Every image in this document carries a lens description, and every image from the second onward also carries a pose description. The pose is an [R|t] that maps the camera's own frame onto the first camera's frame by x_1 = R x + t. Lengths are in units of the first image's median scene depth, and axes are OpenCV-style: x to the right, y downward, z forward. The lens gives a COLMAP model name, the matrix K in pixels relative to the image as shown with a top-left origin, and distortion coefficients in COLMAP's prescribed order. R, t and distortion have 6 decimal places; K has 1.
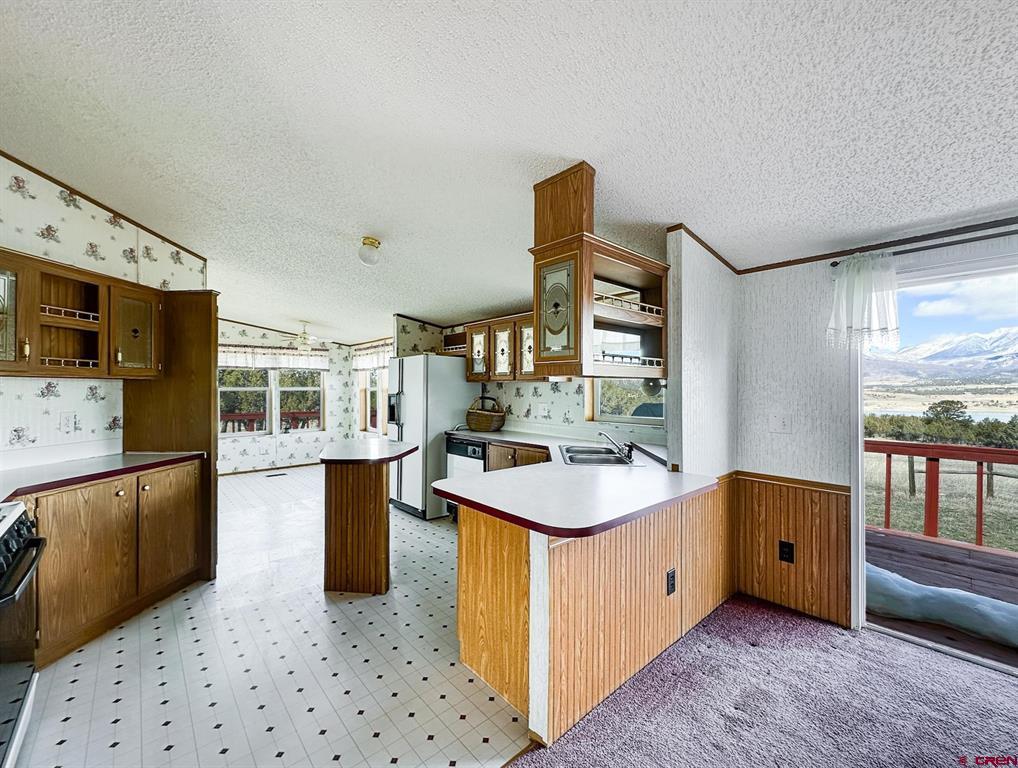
lens RADIAL K [[420.9, 0, 509.0], [0, 420.9, 384.0], [0, 0, 1]] dist [0.000302, 0.000004]
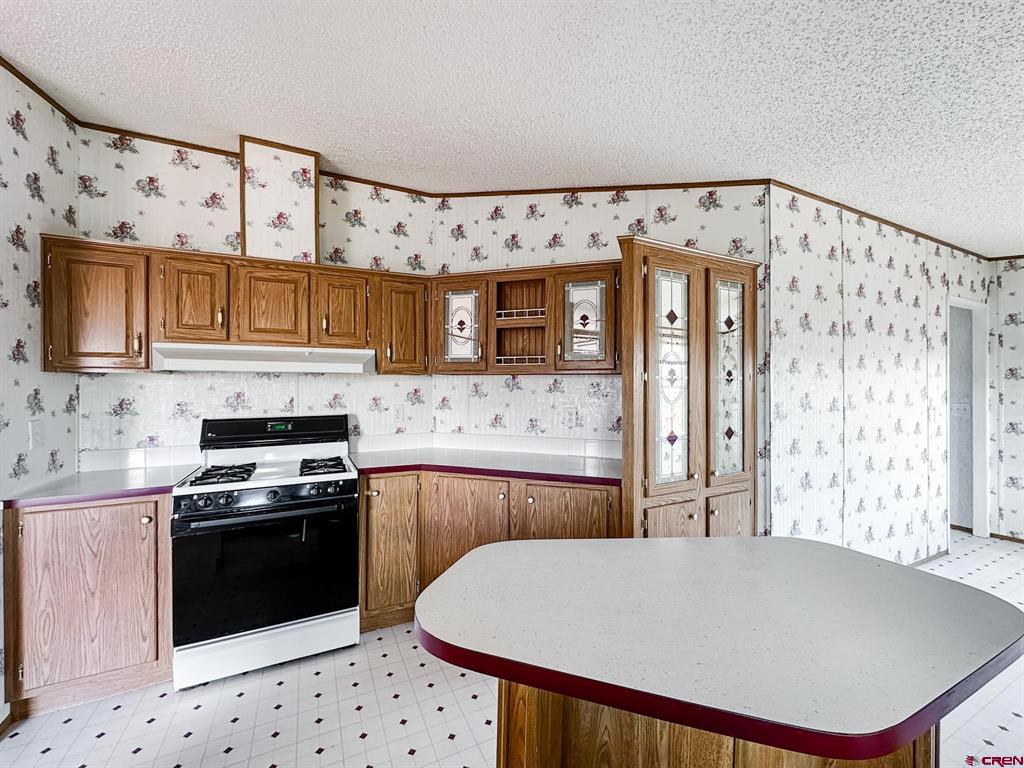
lens RADIAL K [[408.4, 0, 512.0], [0, 408.4, 384.0], [0, 0, 1]] dist [0.000576, 0.000174]
pose [[-0.266404, 0.002311, -0.963859, -0.040950], [0.004257, 0.999990, 0.001220, 0.006283], [0.963852, -0.003779, -0.266411, 1.006456]]
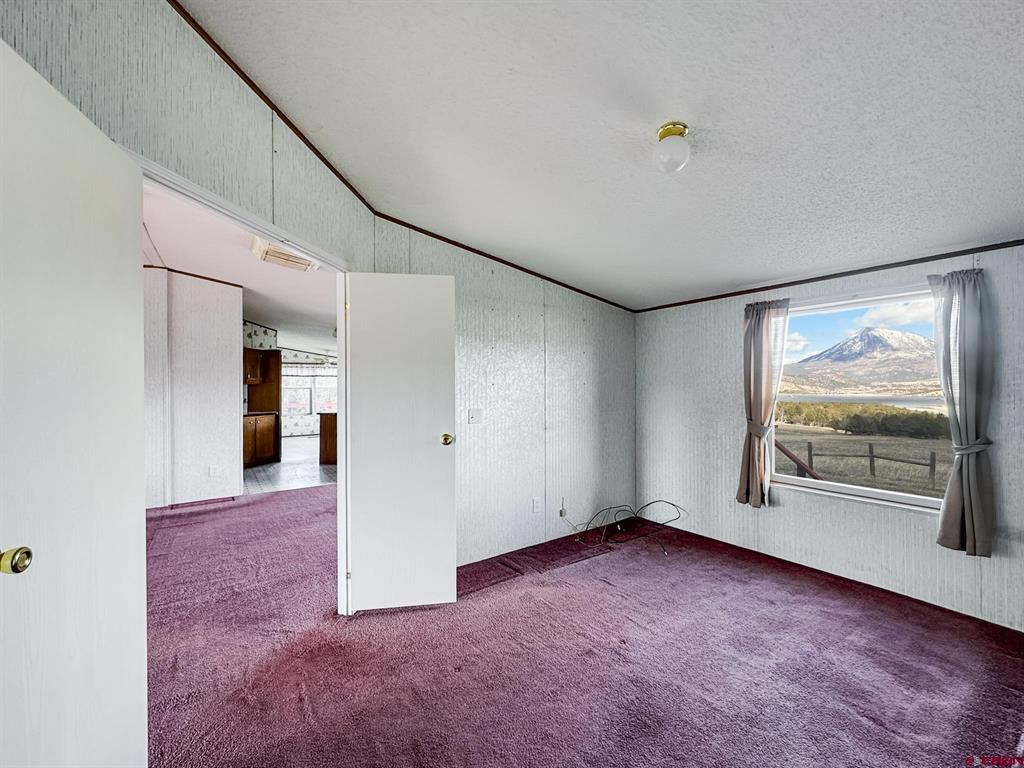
lens RADIAL K [[421.9, 0, 512.0], [0, 421.9, 384.0], [0, 0, 1]] dist [-0.000095, 0.000154]
pose [[0.994384, -0.003689, -0.105772, 0.980192], [0.003847, 0.999992, 0.001291, -0.008235], [0.105766, -0.001691, 0.994390, -1.416337]]
